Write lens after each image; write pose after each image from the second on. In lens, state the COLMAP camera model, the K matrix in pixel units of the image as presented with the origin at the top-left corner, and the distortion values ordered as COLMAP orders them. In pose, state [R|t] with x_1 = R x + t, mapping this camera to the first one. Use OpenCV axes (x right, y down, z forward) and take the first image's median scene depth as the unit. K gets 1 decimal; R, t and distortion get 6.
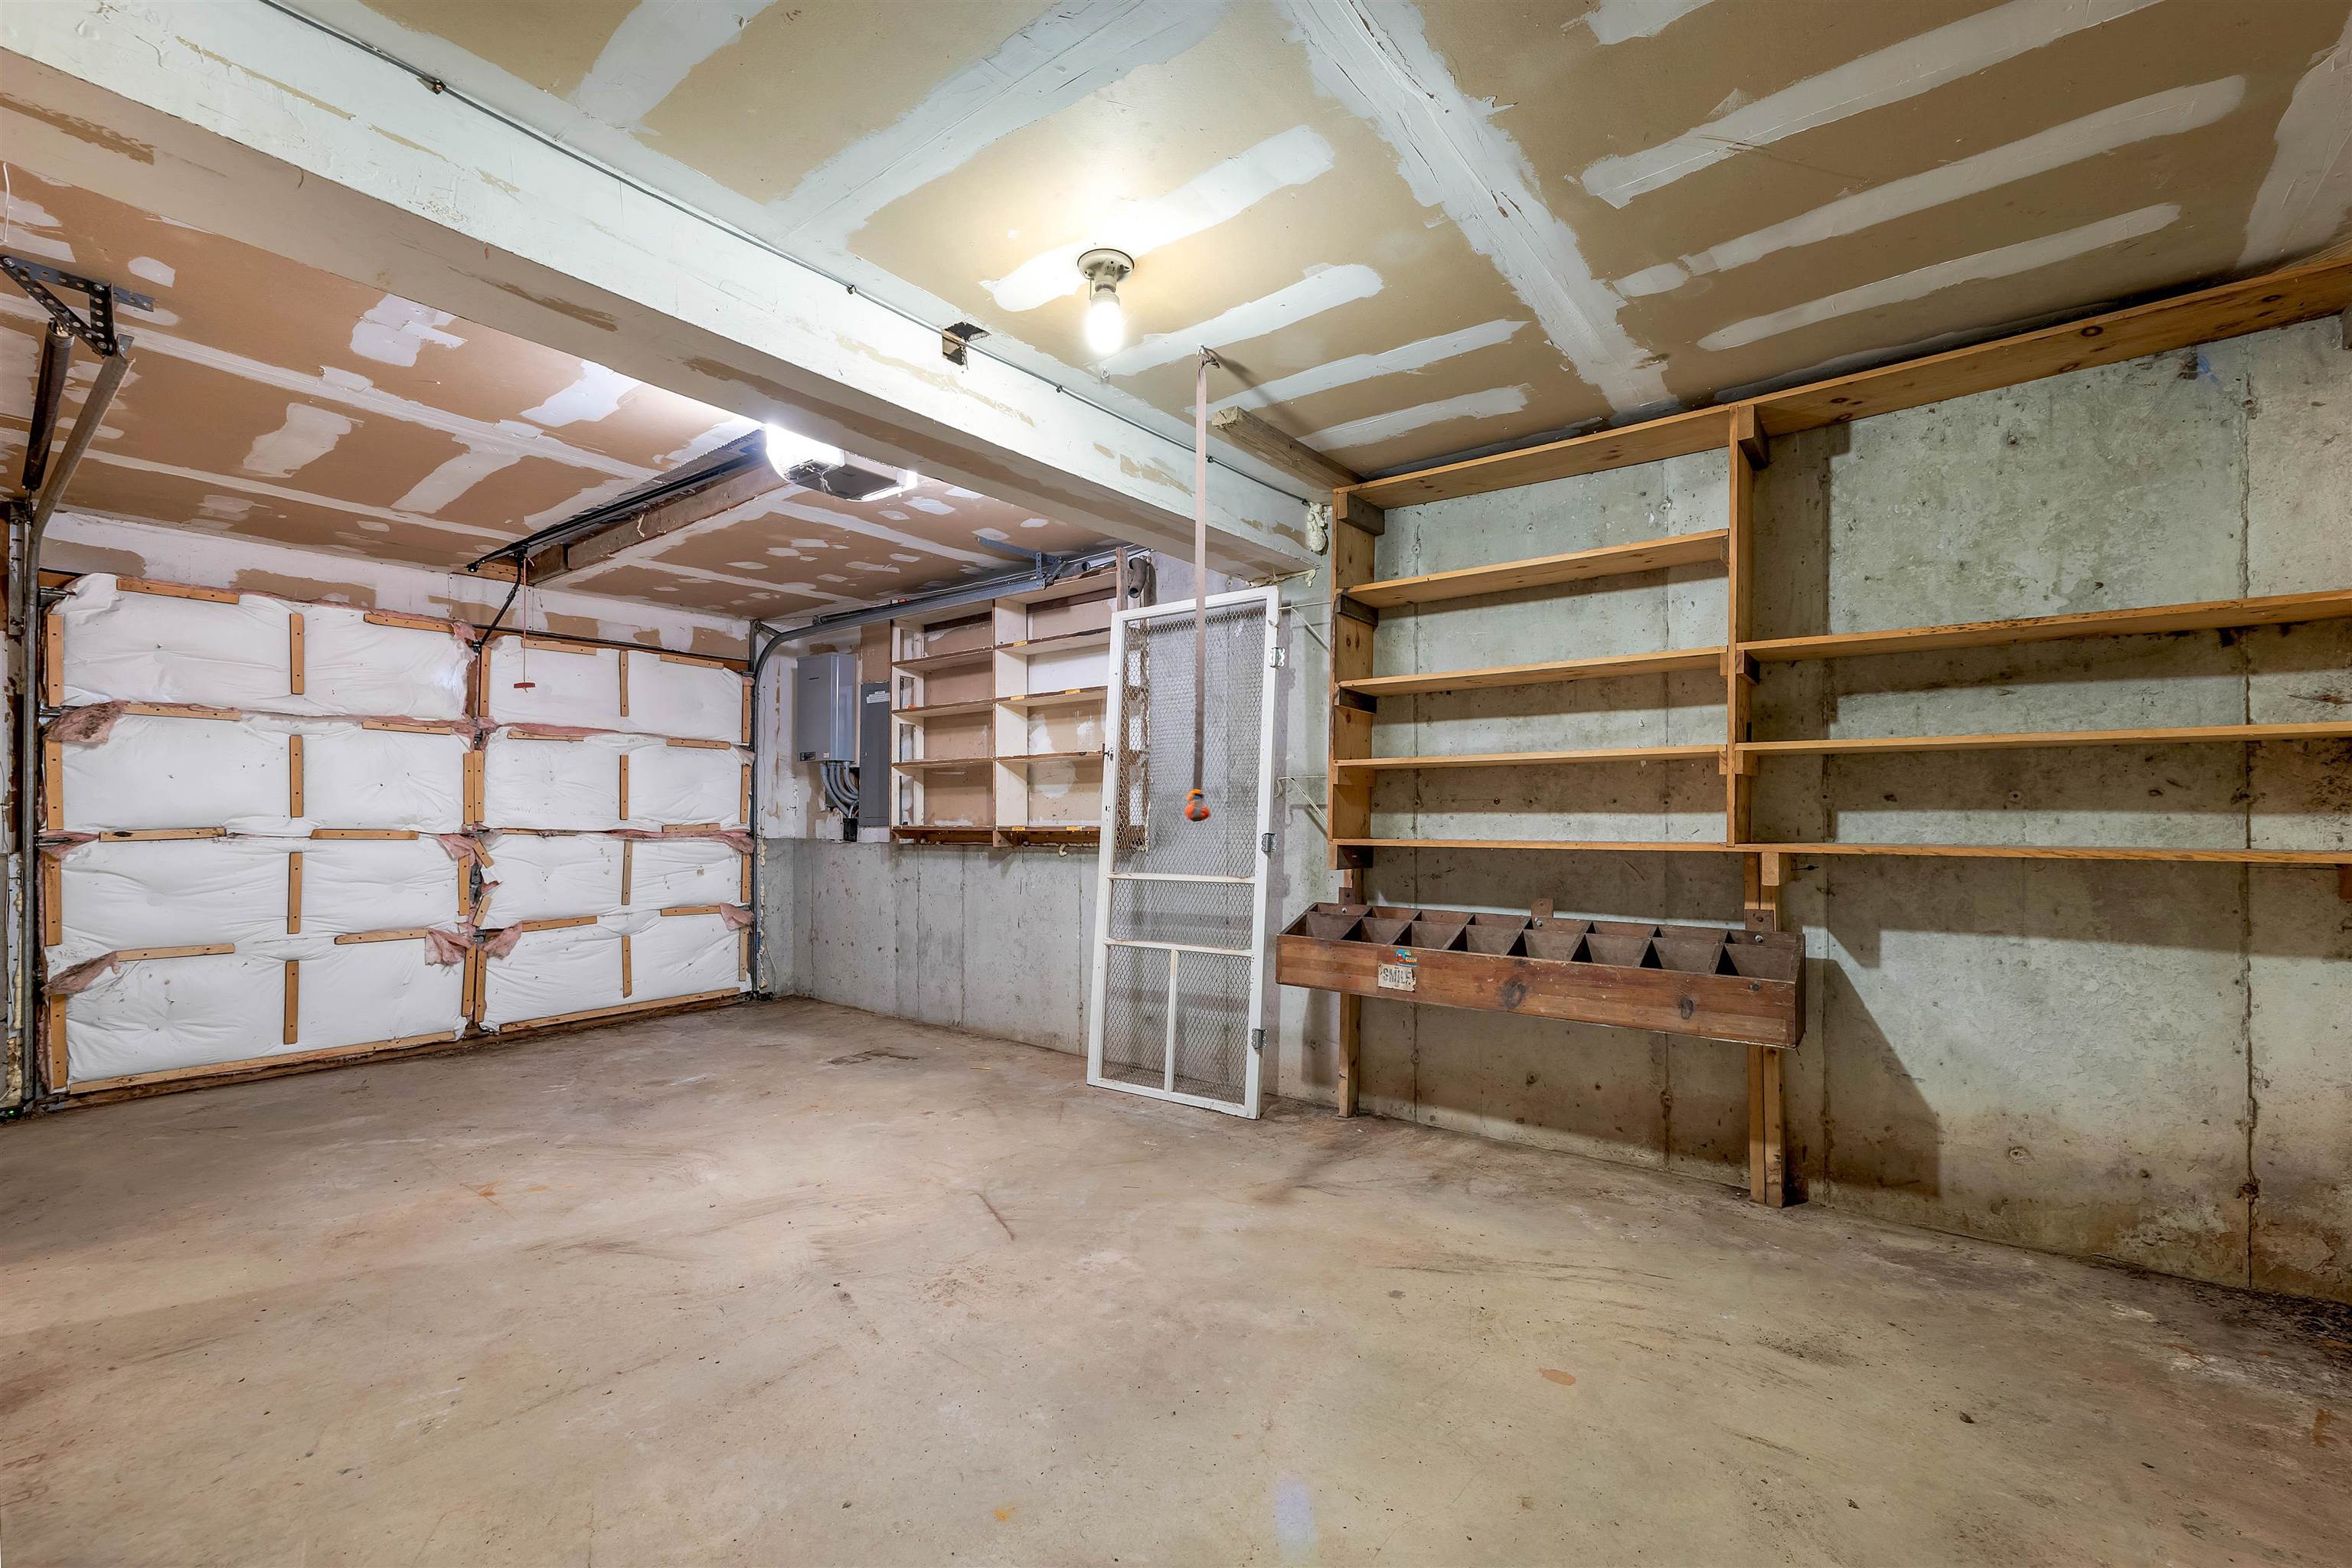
lens RADIAL K [[973.0, 0, 1173.7], [0, 973.0, 792.0], [0, 0, 1]] dist [0.005336, -0.000676]
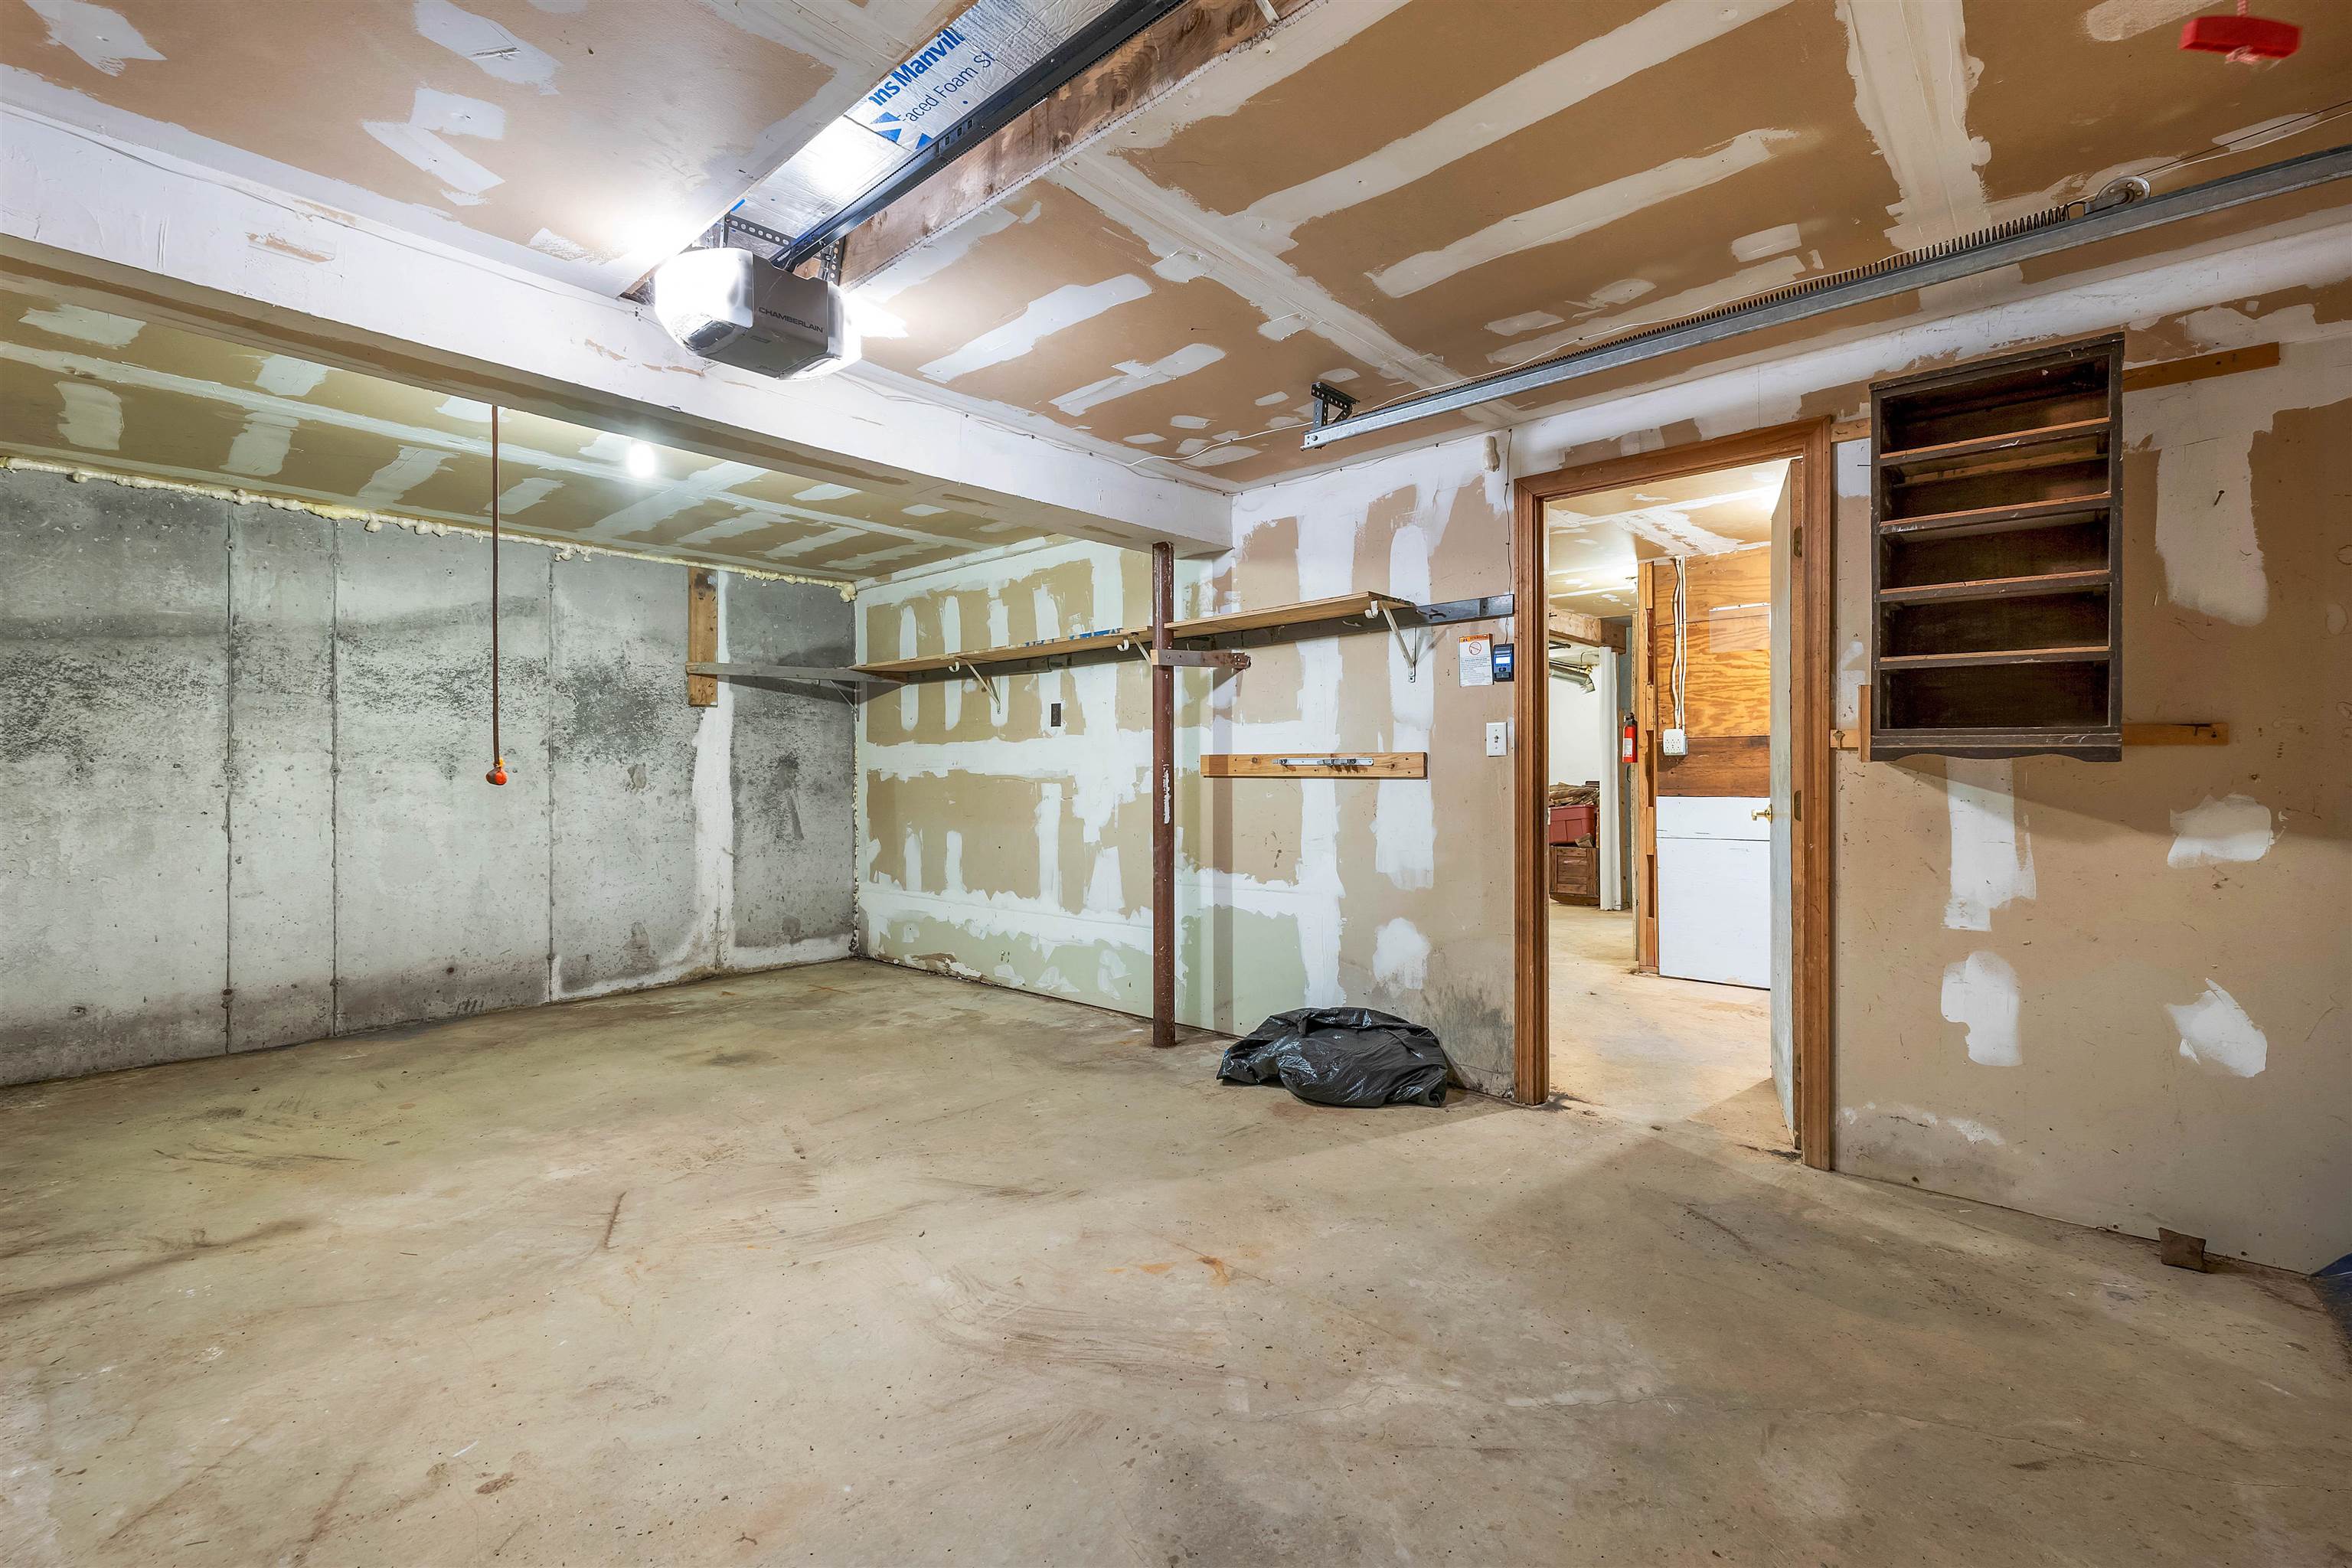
lens RADIAL K [[973.0, 0, 1180.3], [0, 973.0, 776.6], [0, 0, 1]] dist [0.005336, -0.000676]
pose [[-0.997758, 0.006498, 0.066604, -0.767155], [0.005144, 0.999777, -0.020478, 0.042470], [-0.066722, -0.020090, -0.997569, 1.866293]]
